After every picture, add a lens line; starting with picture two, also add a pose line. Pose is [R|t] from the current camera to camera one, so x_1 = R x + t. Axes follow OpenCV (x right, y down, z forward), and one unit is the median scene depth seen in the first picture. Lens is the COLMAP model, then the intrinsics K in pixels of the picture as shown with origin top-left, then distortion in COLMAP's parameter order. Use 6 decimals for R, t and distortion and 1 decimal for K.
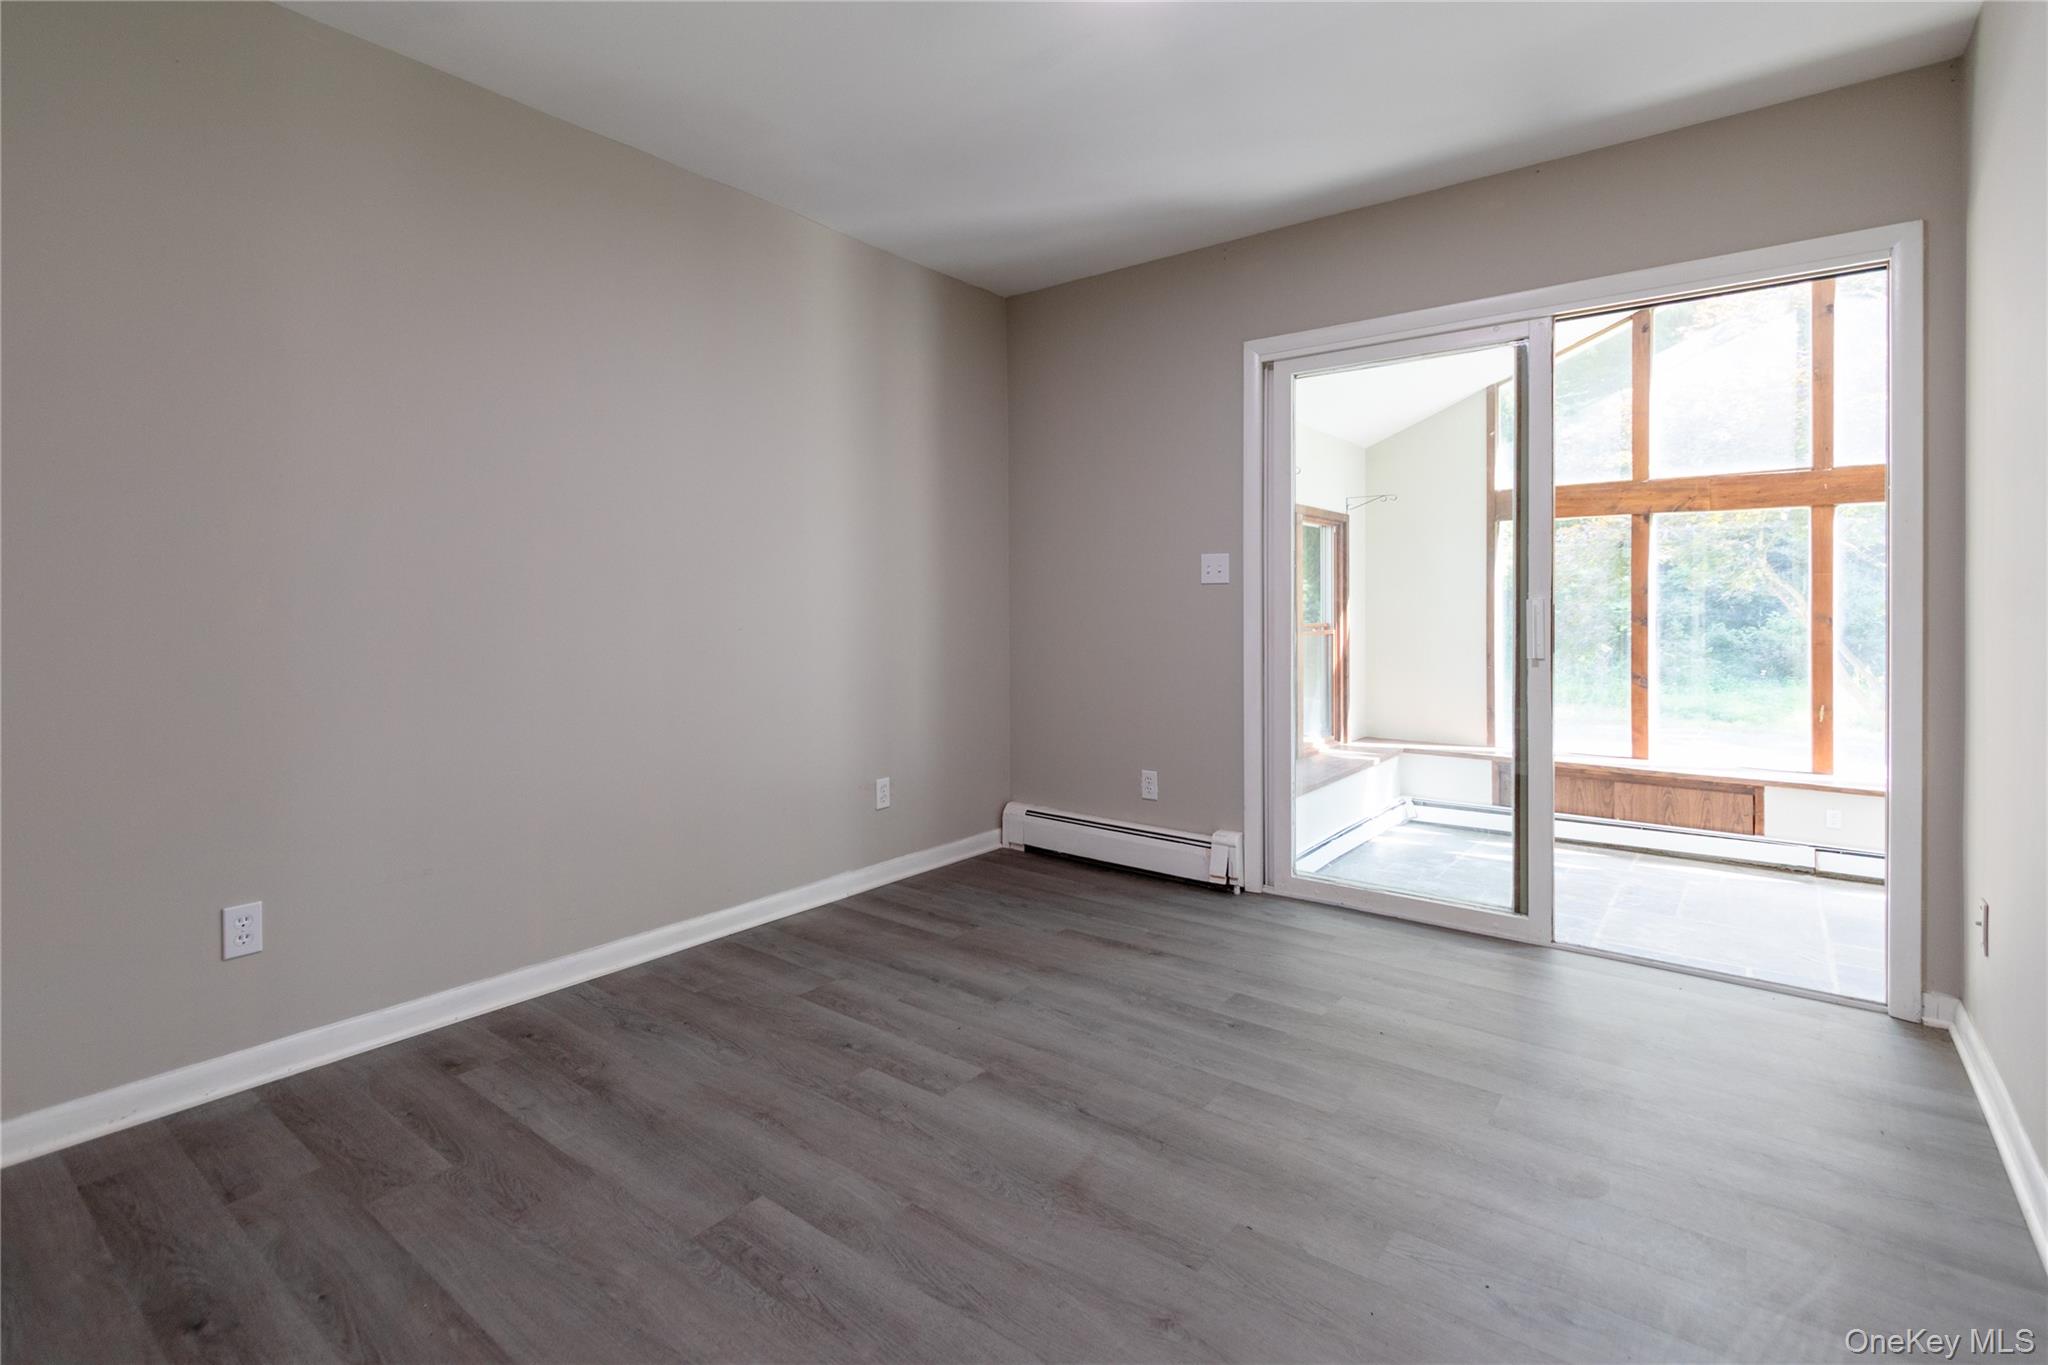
lens RADIAL K [[976.3, 0, 1017.1], [0, 976.3, 622.3], [0, 0, 1]] dist [-0.001060, -0.000136]
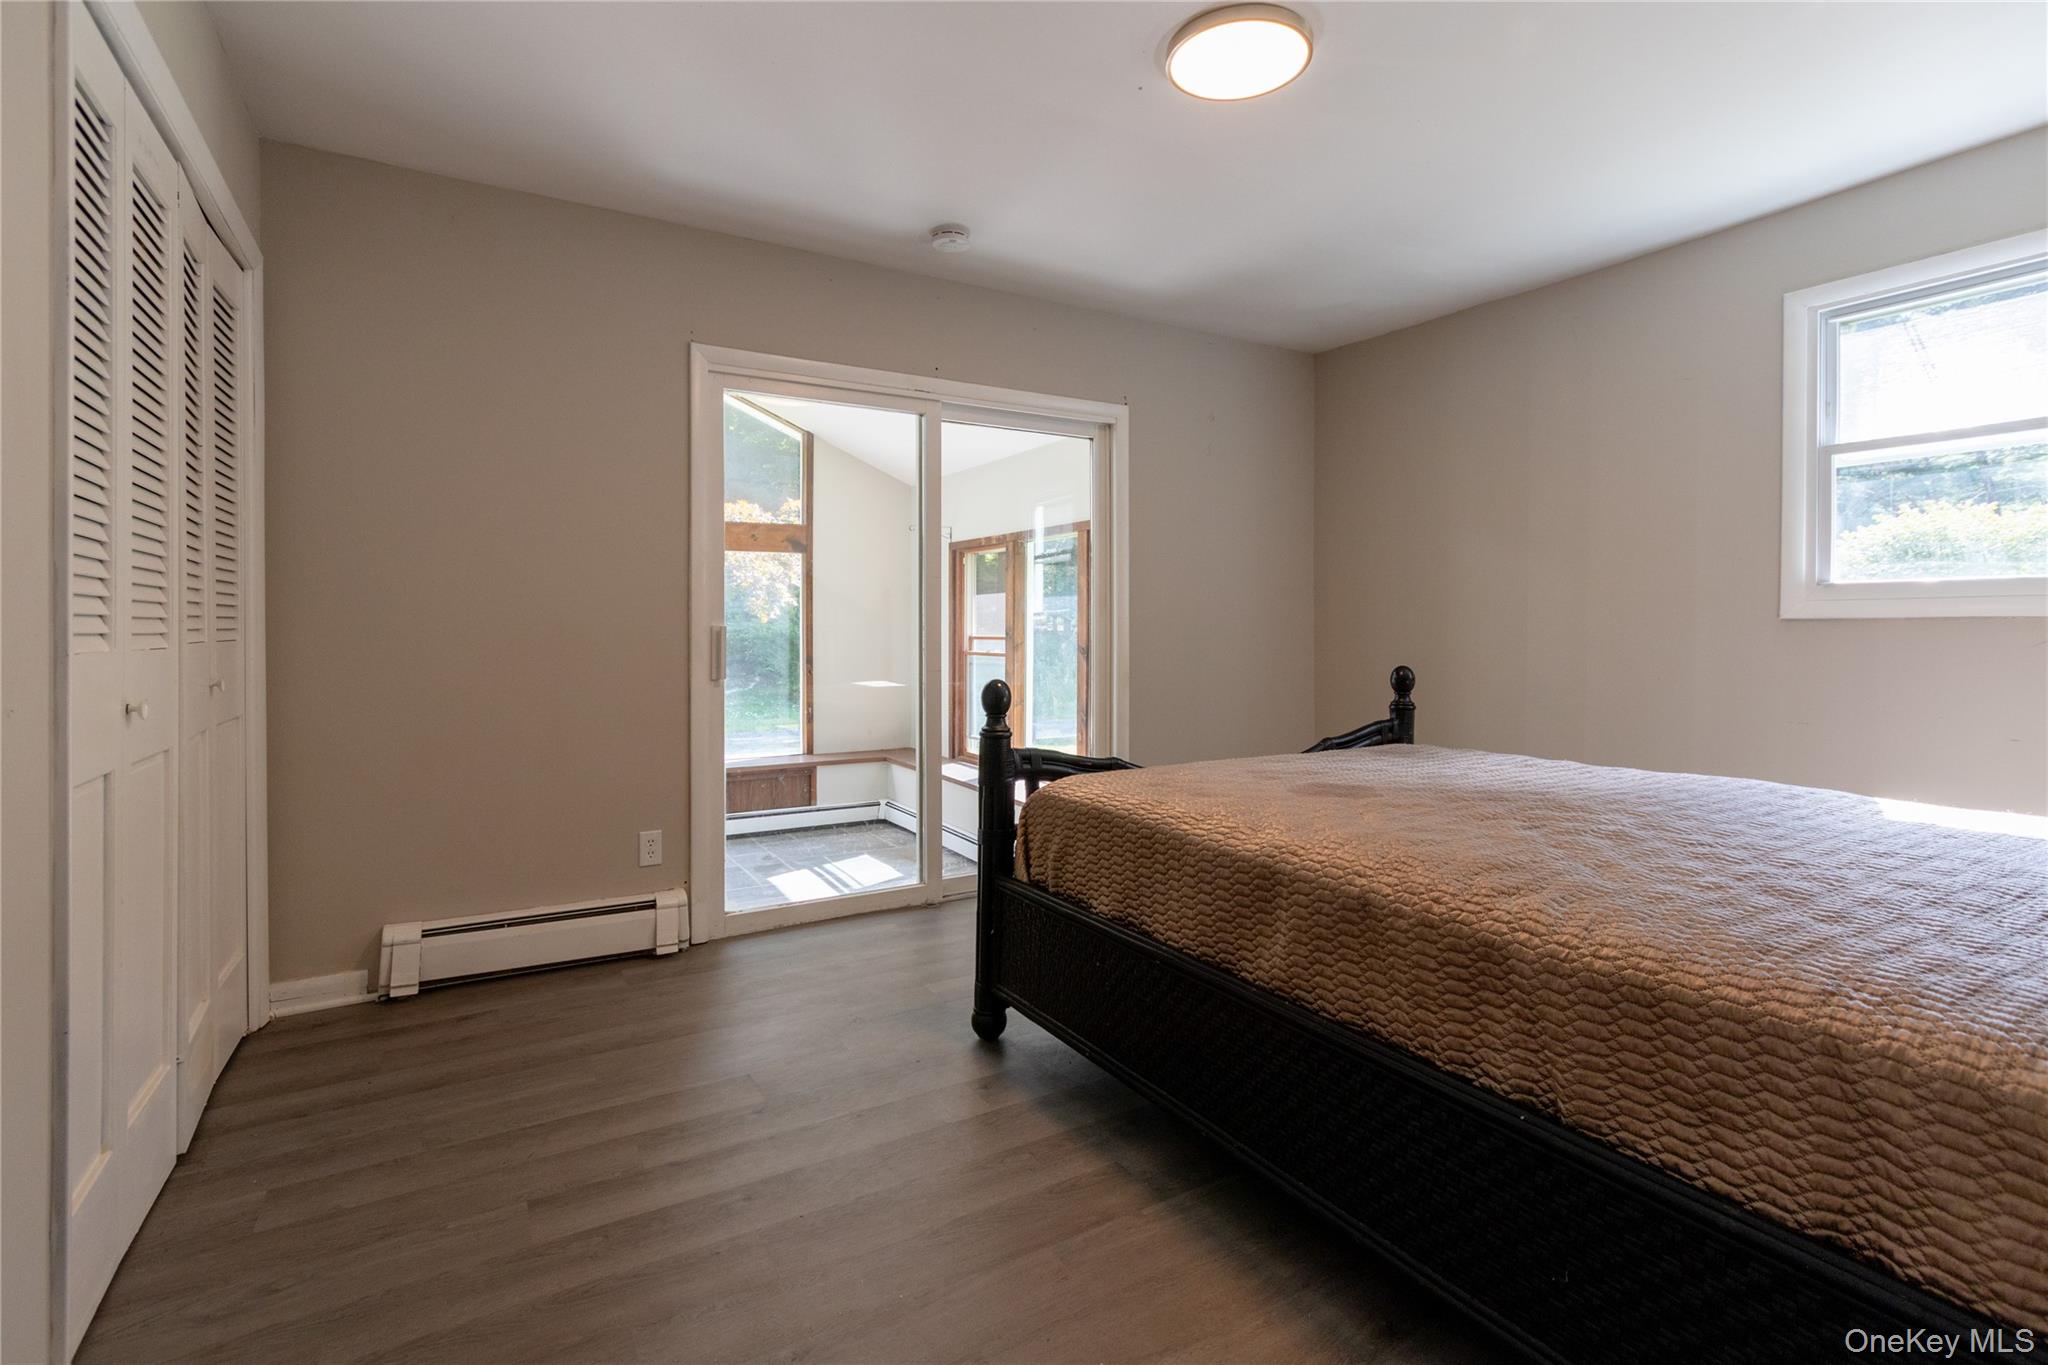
lens RADIAL K [[976.3, 0, 1017.1], [0, 976.3, 622.3], [0, 0, 1]] dist [-0.001060, -0.000136]
pose [[0.376155, 0.005205, 0.926542, -0.484972], [0.007529, 0.999934, -0.008673, -0.015719], [-0.926526, 0.010238, 0.376091, 0.365809]]
